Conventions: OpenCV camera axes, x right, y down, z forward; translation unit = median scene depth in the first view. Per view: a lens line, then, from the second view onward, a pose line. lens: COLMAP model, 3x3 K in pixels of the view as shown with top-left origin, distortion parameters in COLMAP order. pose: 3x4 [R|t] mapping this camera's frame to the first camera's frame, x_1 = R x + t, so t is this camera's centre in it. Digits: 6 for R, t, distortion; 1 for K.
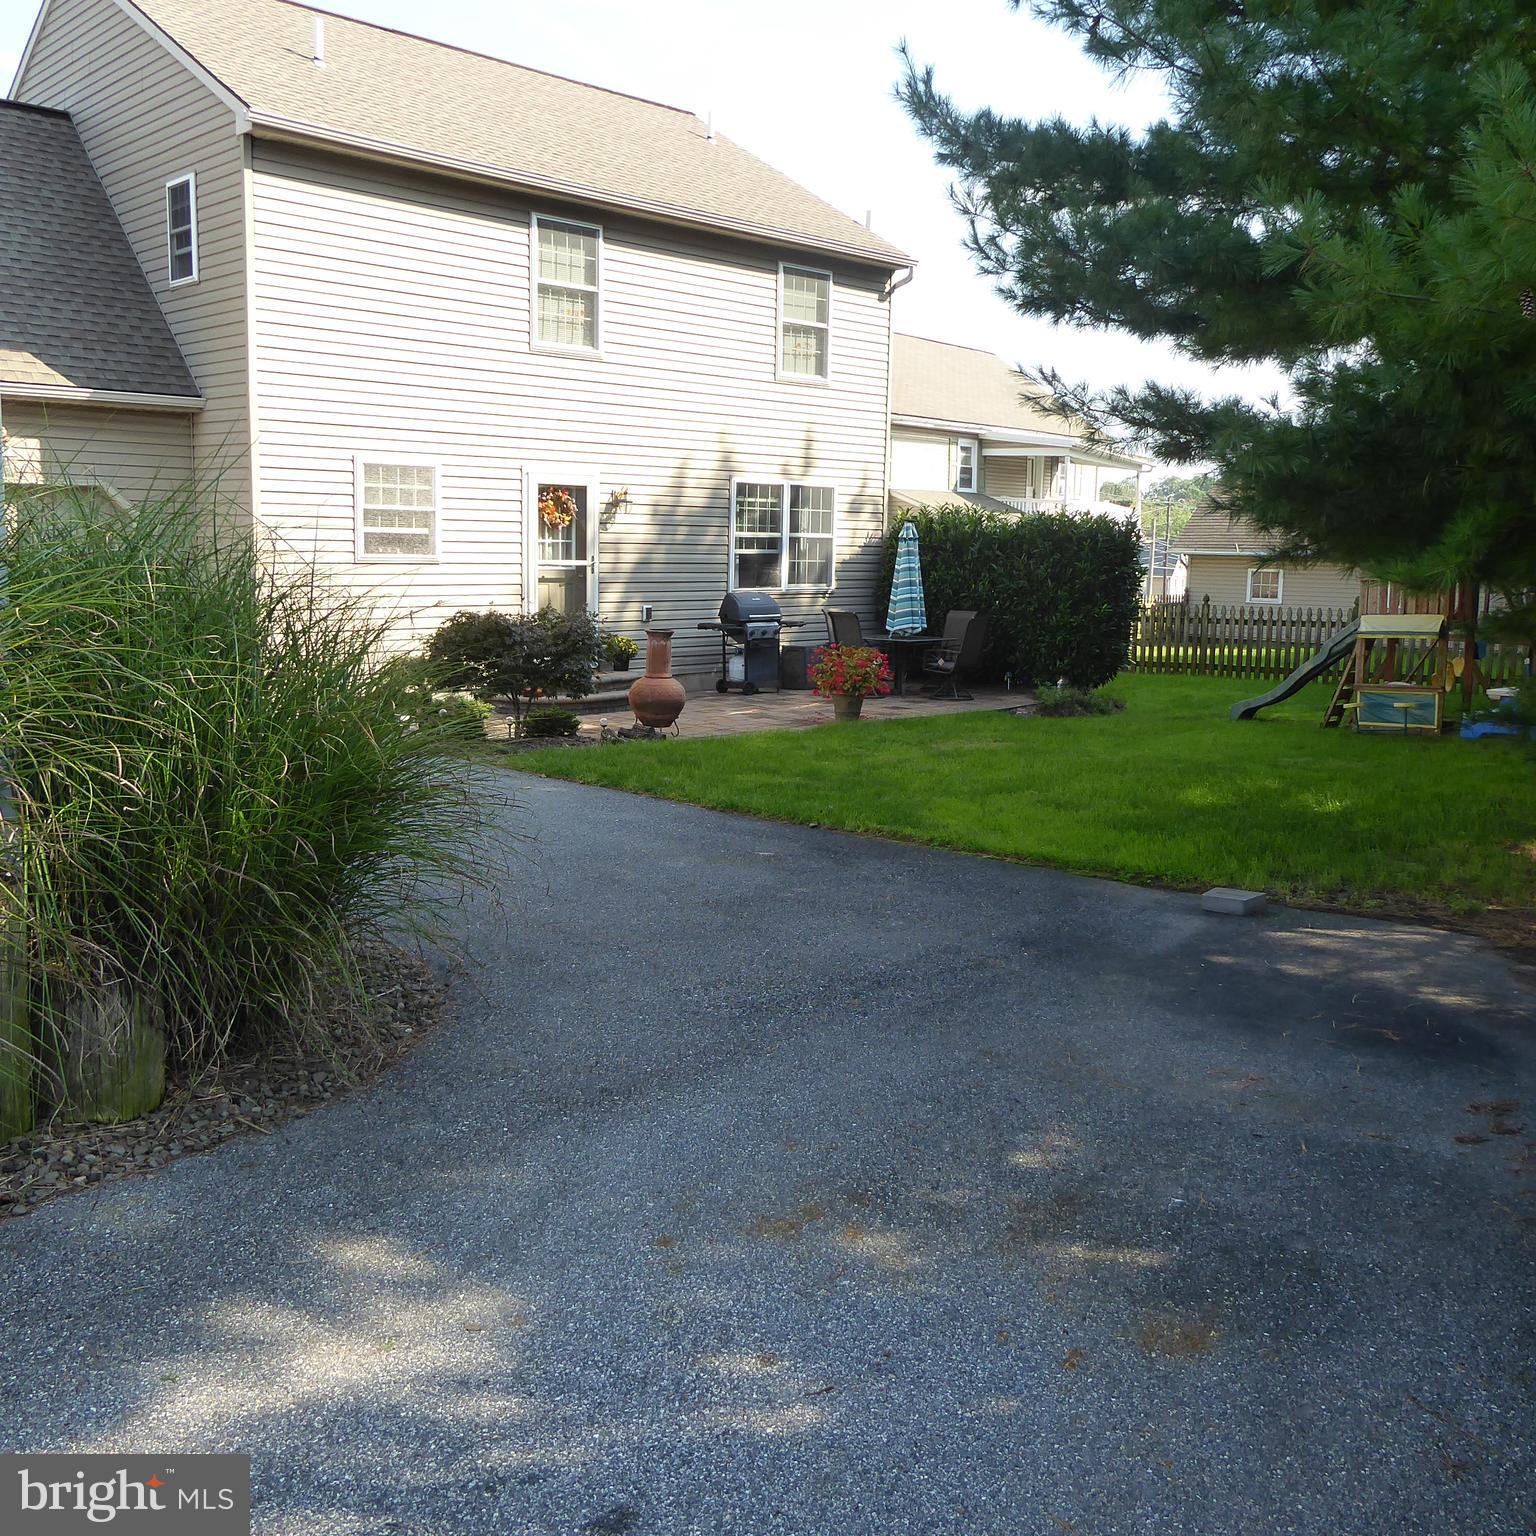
lens RADIAL K [[1450.3, 0, 784.5], [0, 1450.3, 764.0], [0, 0, 1]] dist [-0.036883, 0.000000]
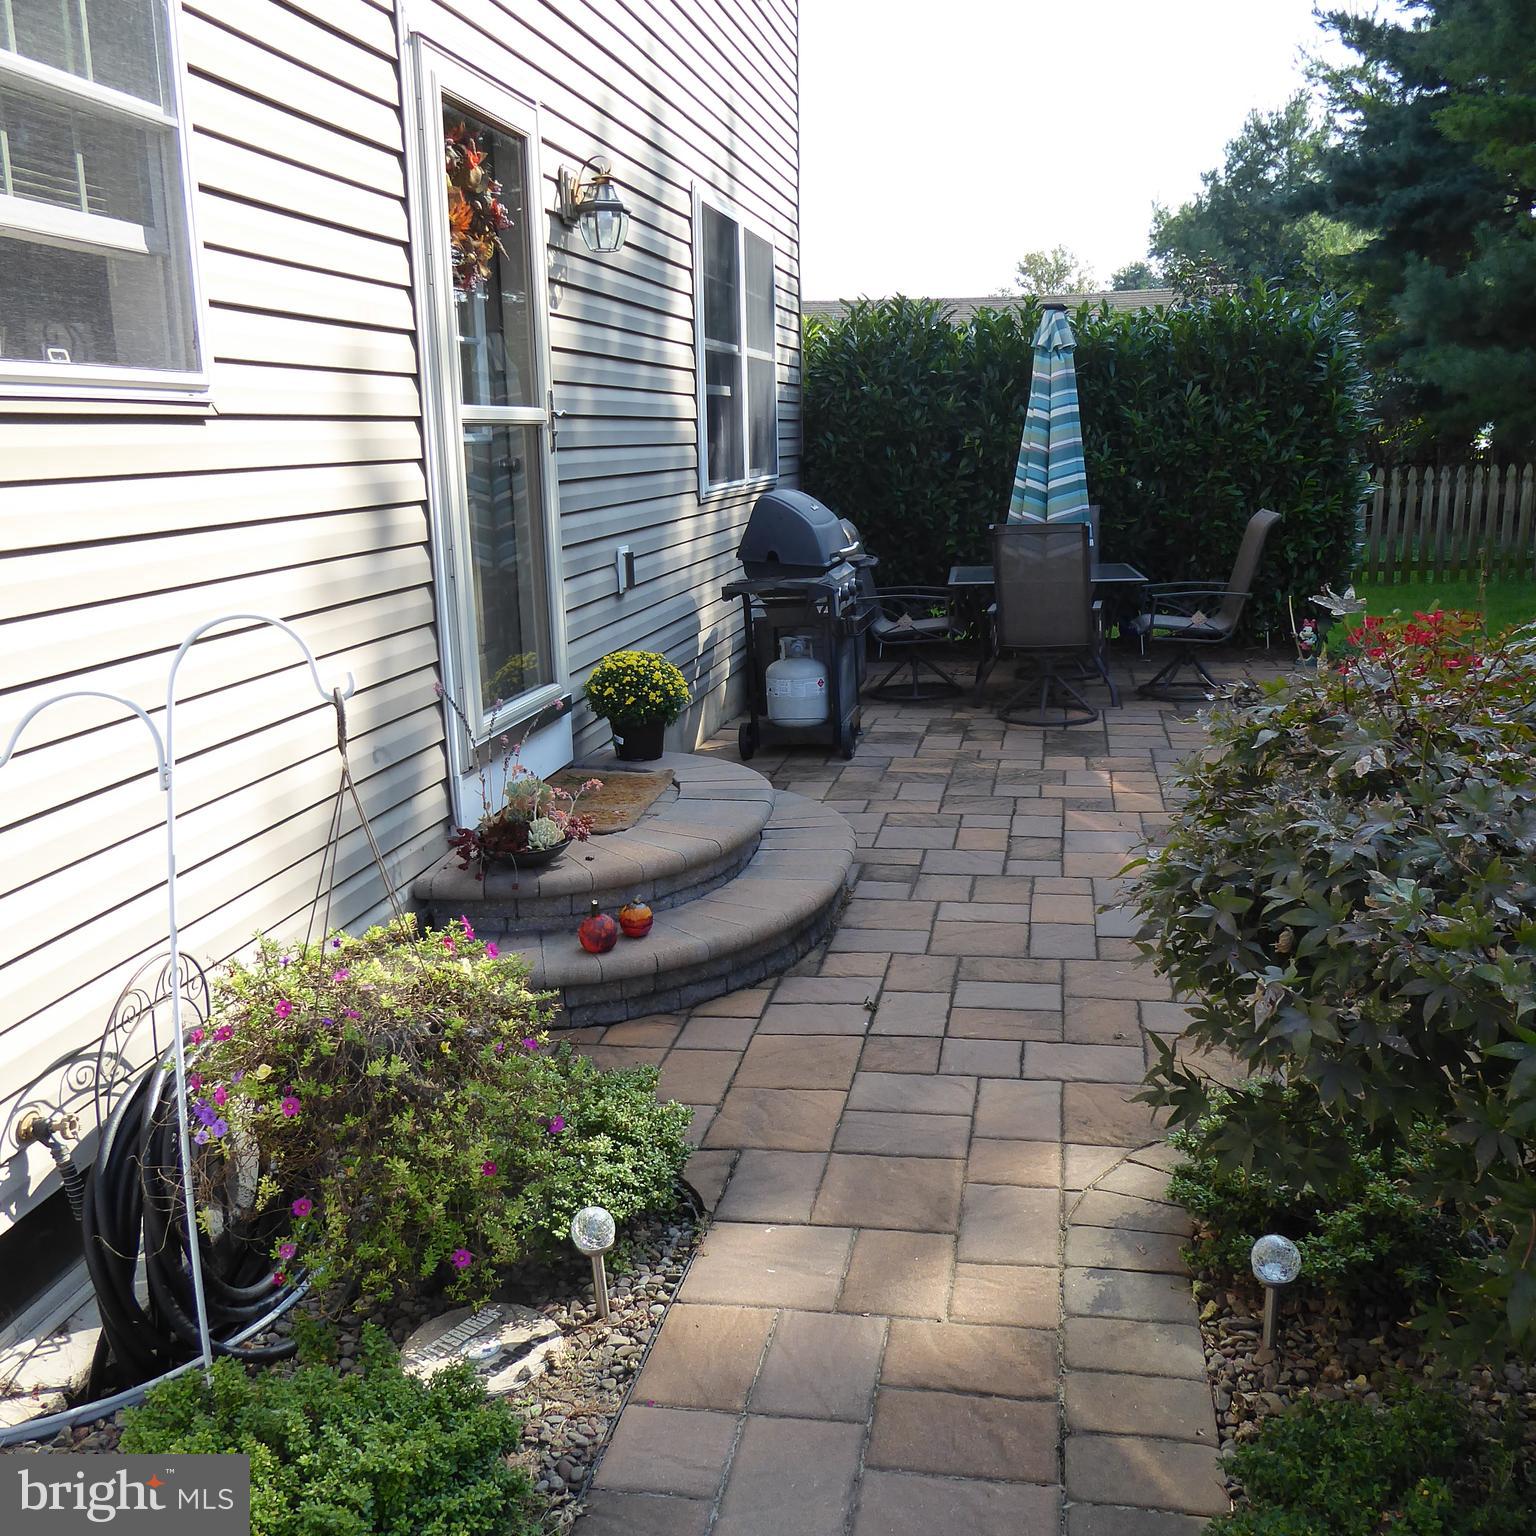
lens RADIAL K [[1450.3, 0, 757.8], [0, 1450.3, 766.6], [0, 0, 1]] dist [-0.036883, 0.000000]
pose [[0.834820, -0.163186, 0.525782, -0.246675], [0.128229, 0.986428, 0.102558, -0.087352], [-0.535381, -0.018197, 0.844414, 0.681151]]
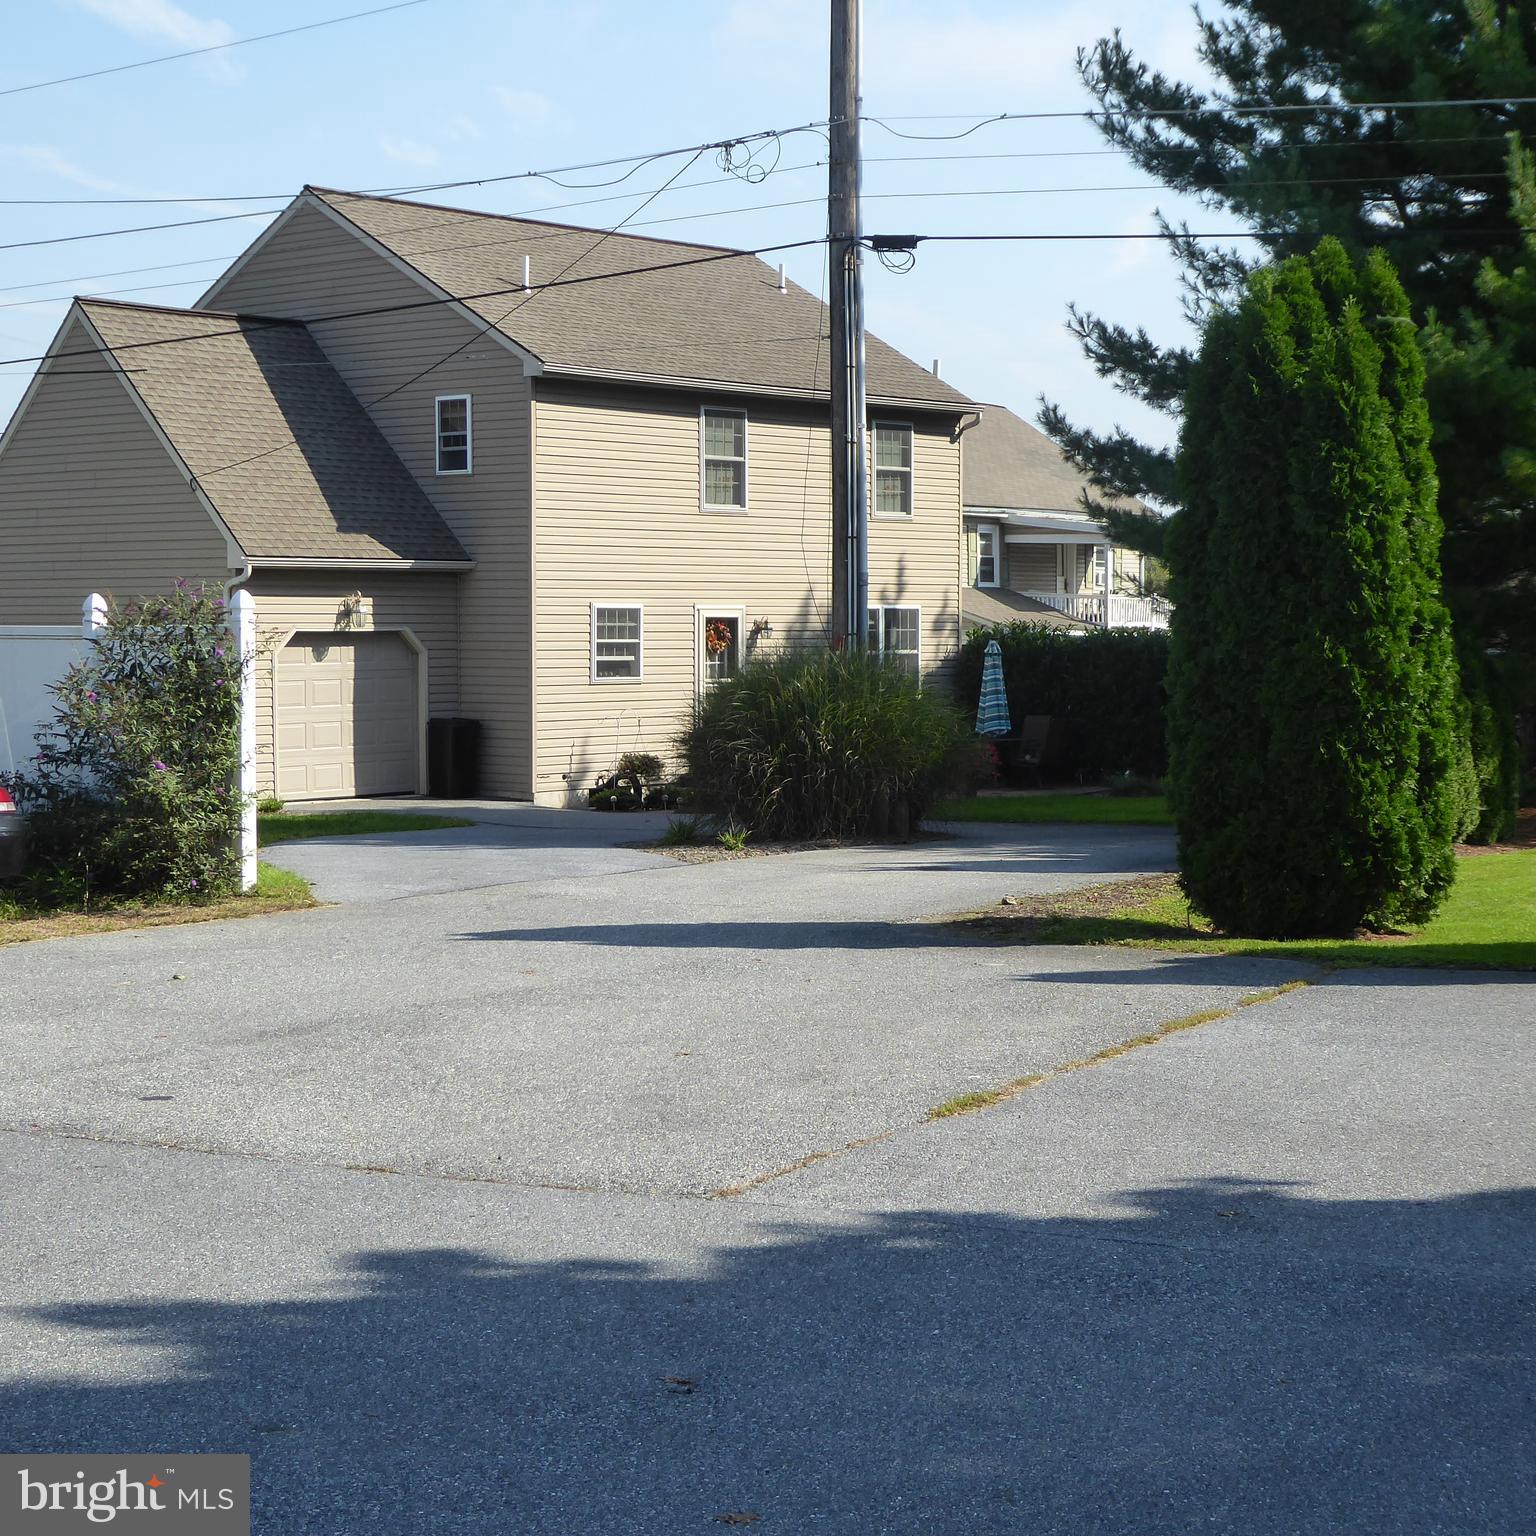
lens RADIAL K [[2795.9, 0, 765.4], [0, 2795.9, 775.0], [0, 0, 1]] dist [-0.251334, 0.000000]
pose [[0.996493, -0.026333, 0.079430, -0.280181], [0.034210, 0.994449, -0.099505, 0.159430], [-0.076368, 0.101874, 0.991862, -1.210052]]
